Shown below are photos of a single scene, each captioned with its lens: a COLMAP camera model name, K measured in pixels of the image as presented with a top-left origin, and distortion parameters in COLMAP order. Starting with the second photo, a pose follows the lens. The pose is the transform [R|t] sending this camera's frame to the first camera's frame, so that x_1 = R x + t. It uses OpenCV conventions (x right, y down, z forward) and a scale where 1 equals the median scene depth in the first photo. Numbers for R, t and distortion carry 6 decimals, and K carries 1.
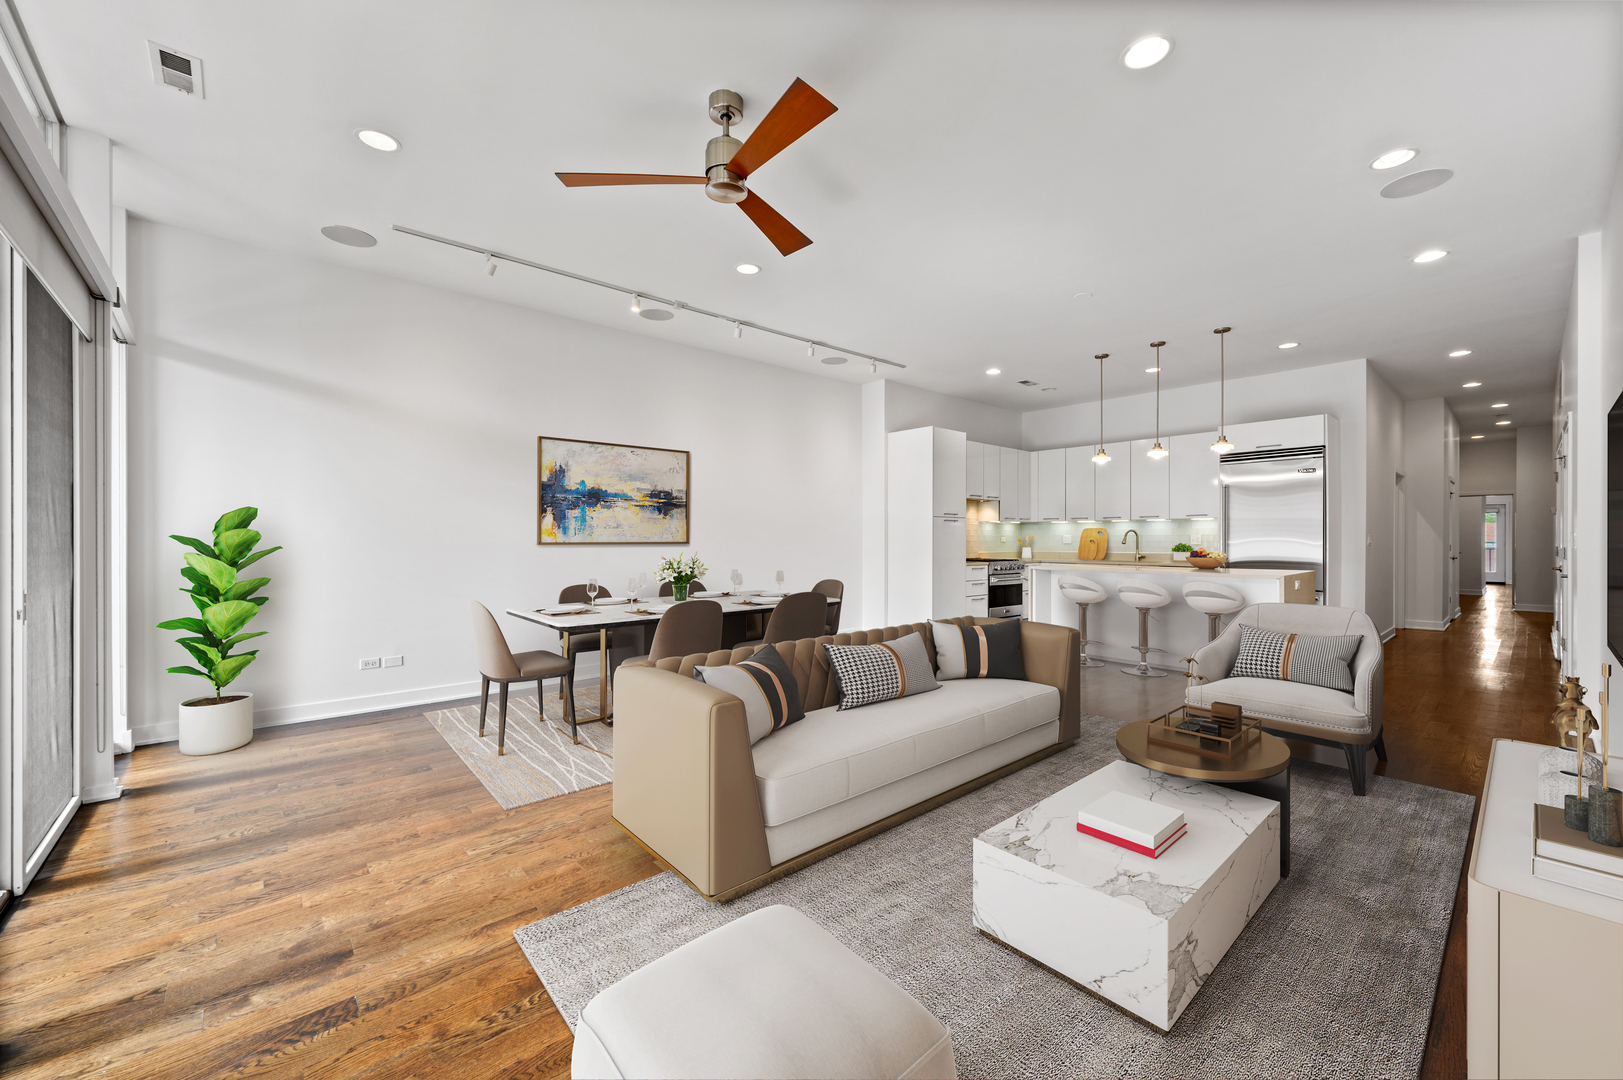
lens RADIAL K [[644.5, 0, 807.8], [0, 644.5, 541.9], [0, 0, 1]] dist [-0.000965, 0.000803]
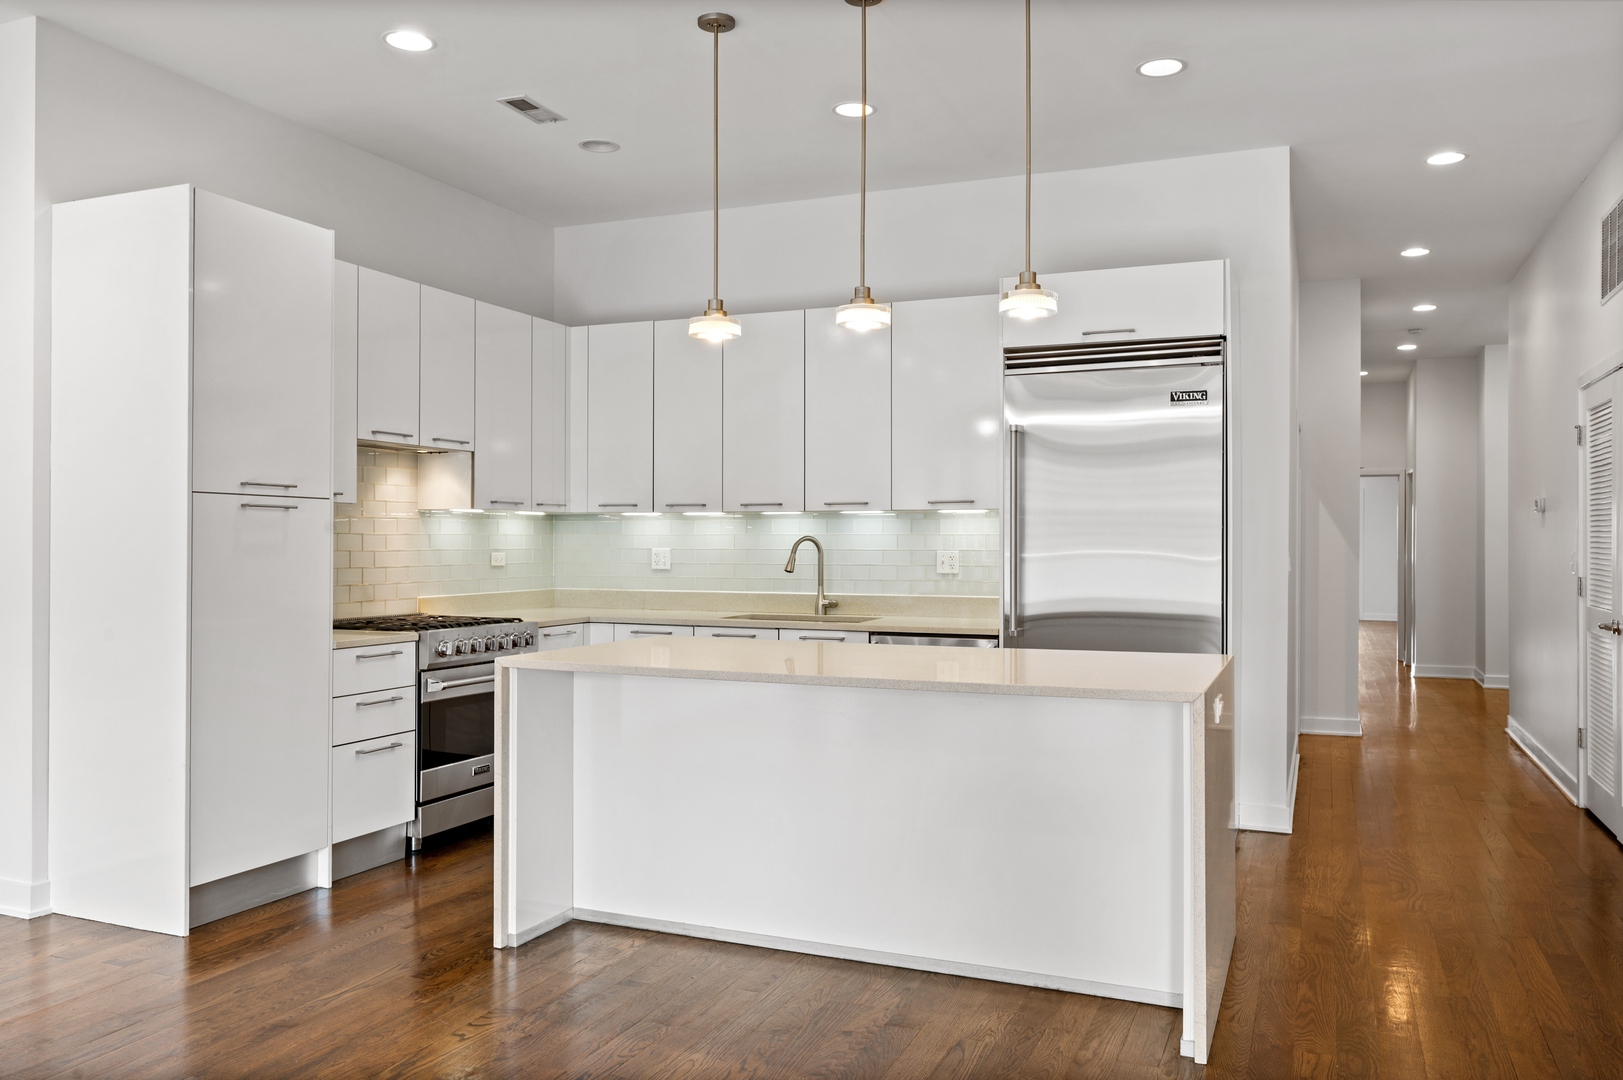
lens RADIAL K [[1218.2, 0, 813.0], [0, 1218.2, 540.0], [0, 0, 1]] dist [0.006669, 0.001181]
pose [[0.902627, 0.003461, 0.430409, 0.192304], [-0.001996, 0.999991, -0.003855, -0.014249], [-0.430418, 0.002620, 0.902626, 0.339725]]
